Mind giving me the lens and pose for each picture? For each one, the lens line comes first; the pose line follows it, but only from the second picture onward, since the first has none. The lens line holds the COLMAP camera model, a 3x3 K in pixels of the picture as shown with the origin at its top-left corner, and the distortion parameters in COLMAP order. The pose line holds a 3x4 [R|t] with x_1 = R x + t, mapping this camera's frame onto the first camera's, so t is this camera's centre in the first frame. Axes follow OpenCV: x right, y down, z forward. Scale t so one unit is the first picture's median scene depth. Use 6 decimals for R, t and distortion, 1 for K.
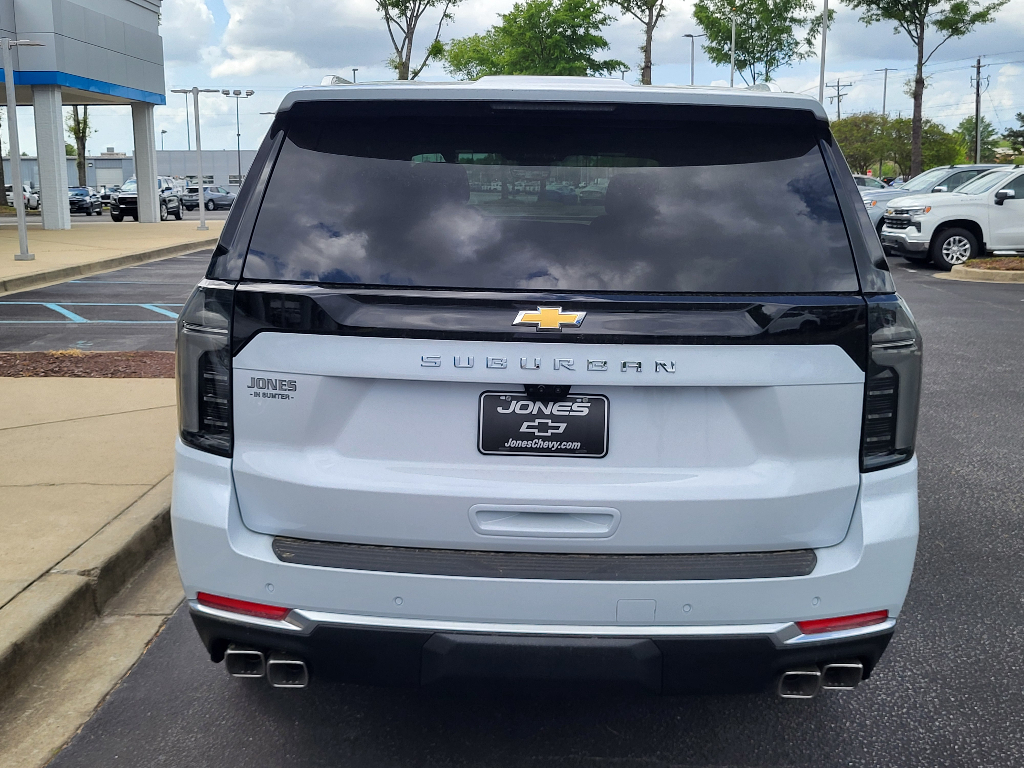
lens RADIAL K [[1144.8, 0, 492.0], [0, 1144.8, 384.9], [0, 0, 1]] dist [0.017747, 0.019421]
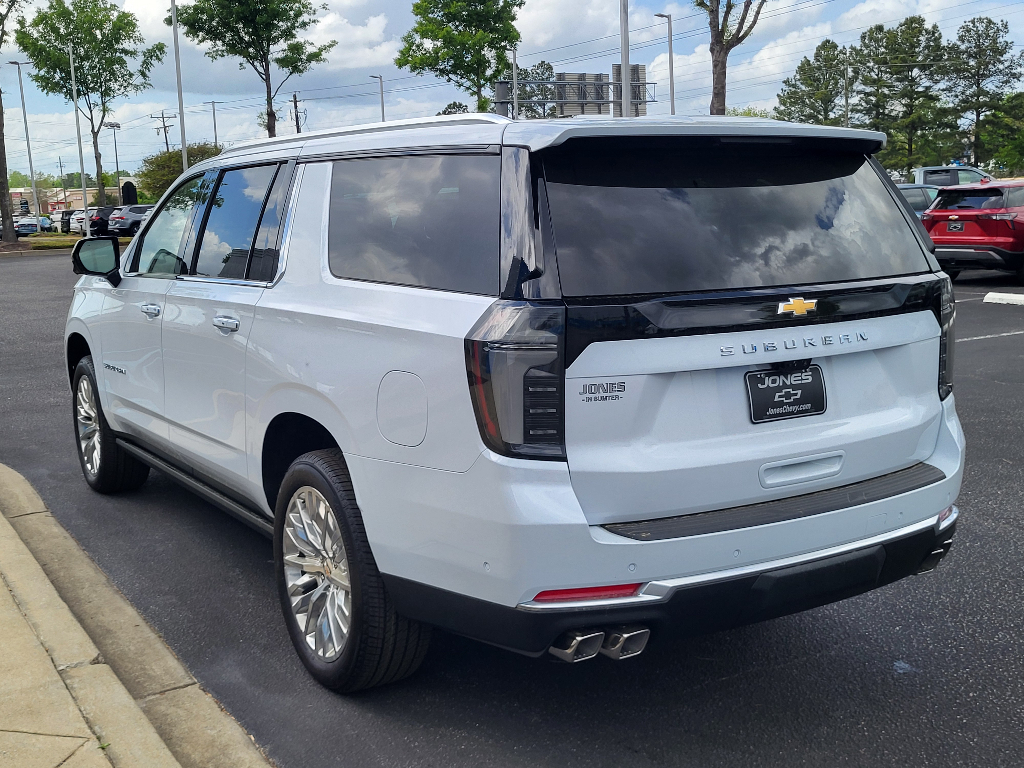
lens RADIAL K [[1144.8, 0, 492.0], [0, 1144.8, 384.9], [0, 0, 1]] dist [0.017747, 0.019421]
pose [[0.840685, -0.118130, 0.528483, -0.870947], [0.131646, 0.991222, 0.012149, -0.031370], [-0.525279, 0.059359, 0.848857, 0.108007]]
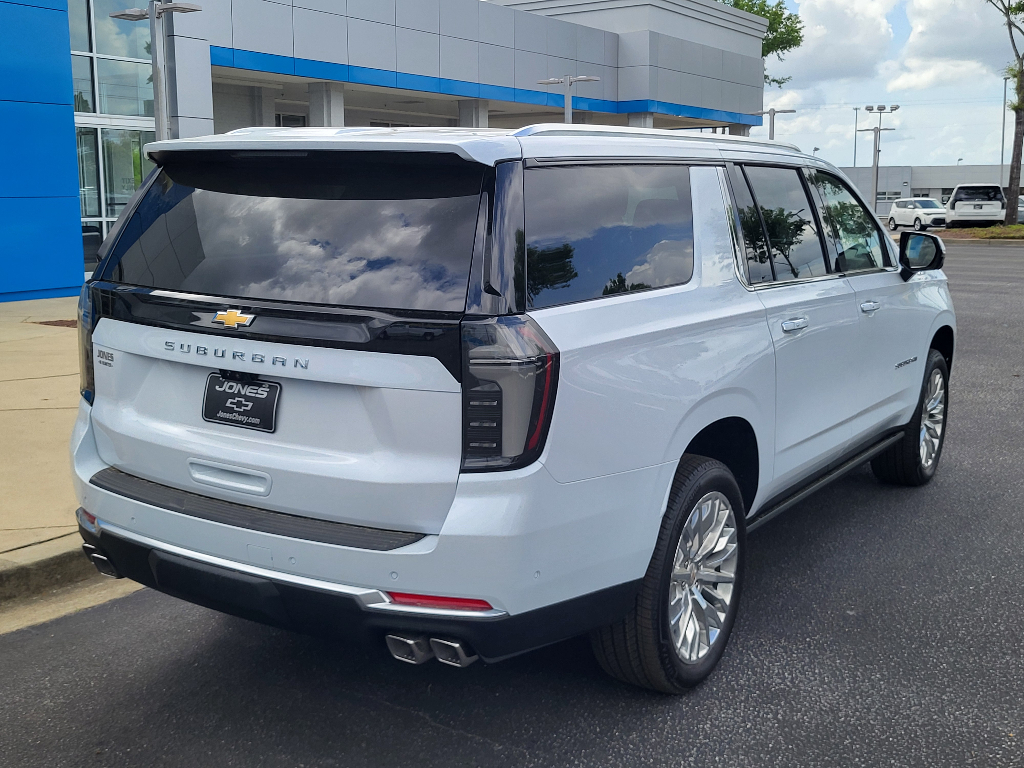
lens RADIAL K [[1144.8, 0, 492.0], [0, 1144.8, 384.9], [0, 0, 1]] dist [0.017747, 0.019421]
pose [[0.852437, 0.087352, -0.515482, 0.928618], [-0.094899, 0.995418, 0.011748, -0.025884], [0.514146, 0.038904, 0.856820, 0.047812]]
